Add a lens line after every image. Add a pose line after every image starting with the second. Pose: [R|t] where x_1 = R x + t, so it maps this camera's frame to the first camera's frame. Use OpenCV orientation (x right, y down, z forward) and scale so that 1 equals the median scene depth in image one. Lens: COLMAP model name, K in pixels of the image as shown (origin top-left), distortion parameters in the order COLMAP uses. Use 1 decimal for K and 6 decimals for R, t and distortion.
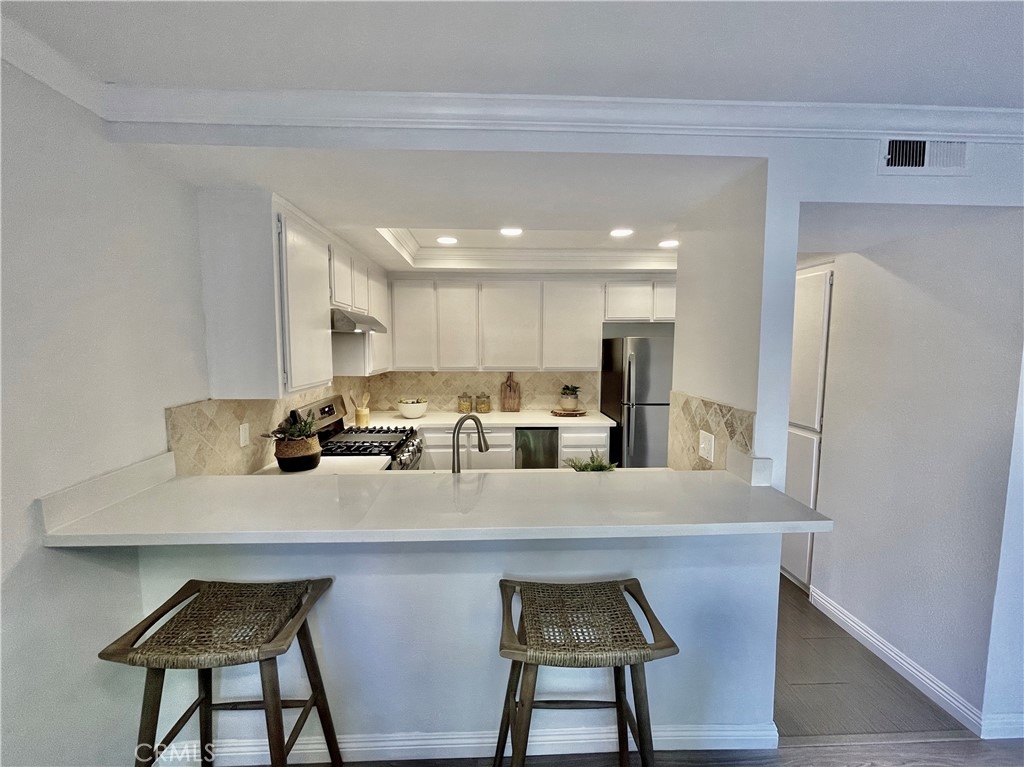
lens RADIAL K [[418.5, 0, 512.0], [0, 418.5, 383.5], [0, 0, 1]] dist [-0.025052, 0.008866]
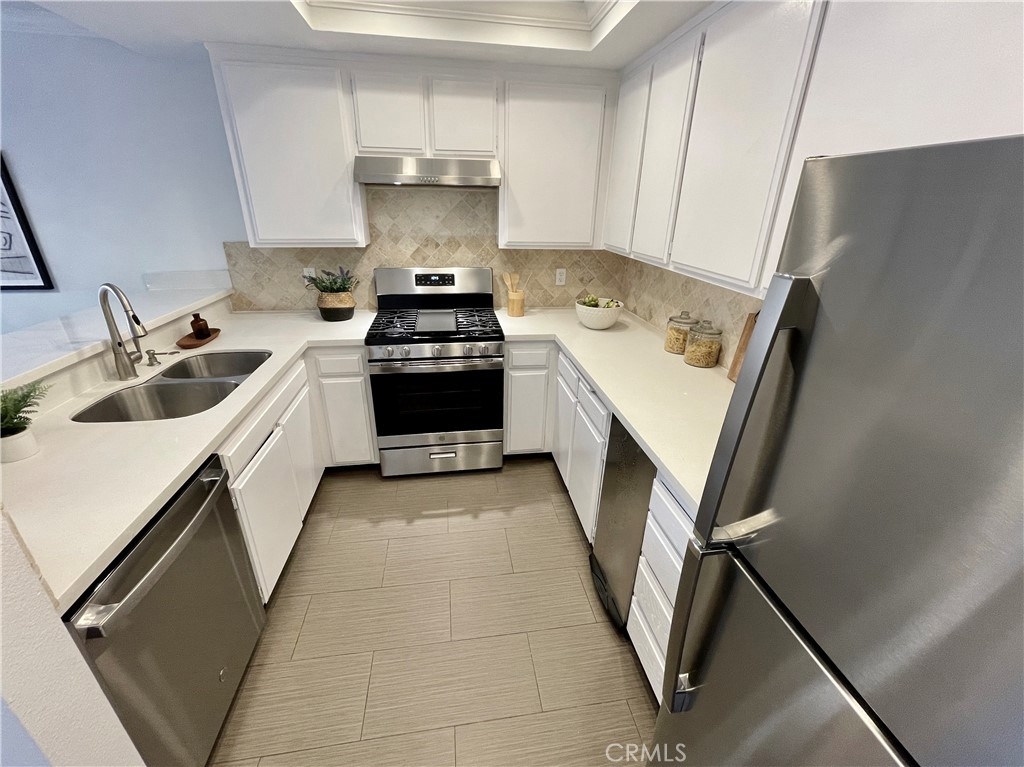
lens RADIAL K [[418.5, 0, 512.0], [0, 418.5, 383.5], [0, 0, 1]] dist [-0.025052, 0.008866]
pose [[0.109762, 0.395614, -0.911834, 0.380184], [-0.114459, 0.916305, 0.383776, -0.072987], [0.987346, 0.062244, 0.145857, 0.792774]]
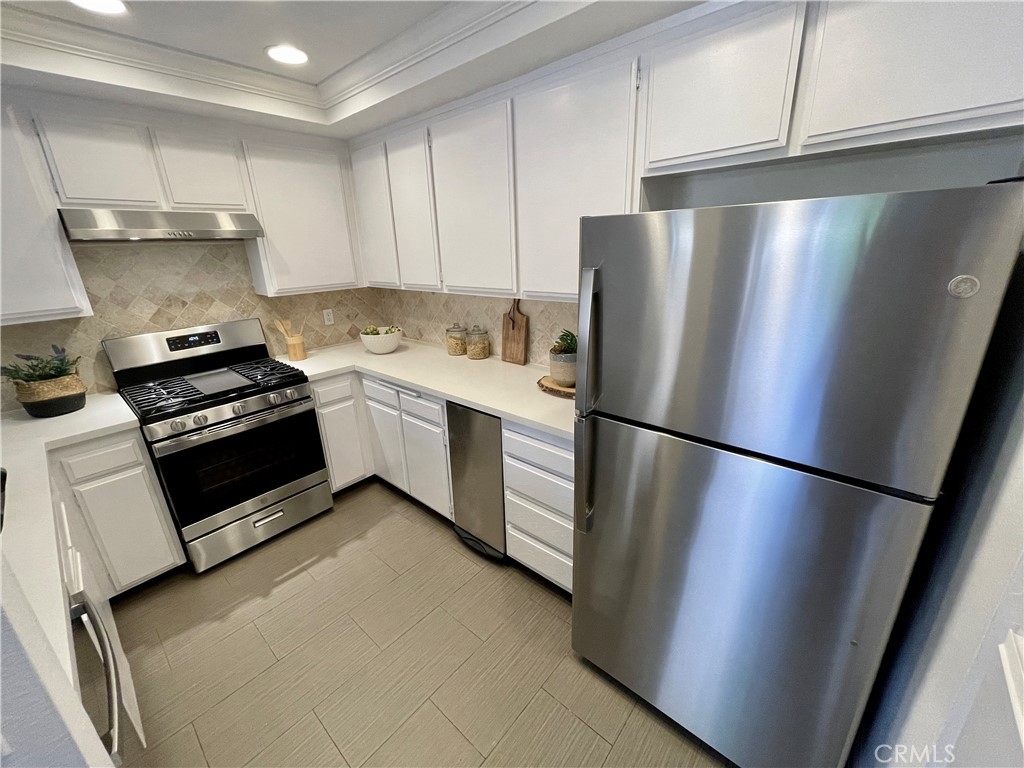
lens RADIAL K [[418.5, 0, 512.0], [0, 418.5, 384.0], [0, 0, 1]] dist [-0.025052, 0.008866]
pose [[0.729854, 0.196092, -0.654875, 0.430723], [-0.033572, 0.967101, 0.252168, -0.059043], [0.682778, -0.162060, 0.712426, 0.630241]]
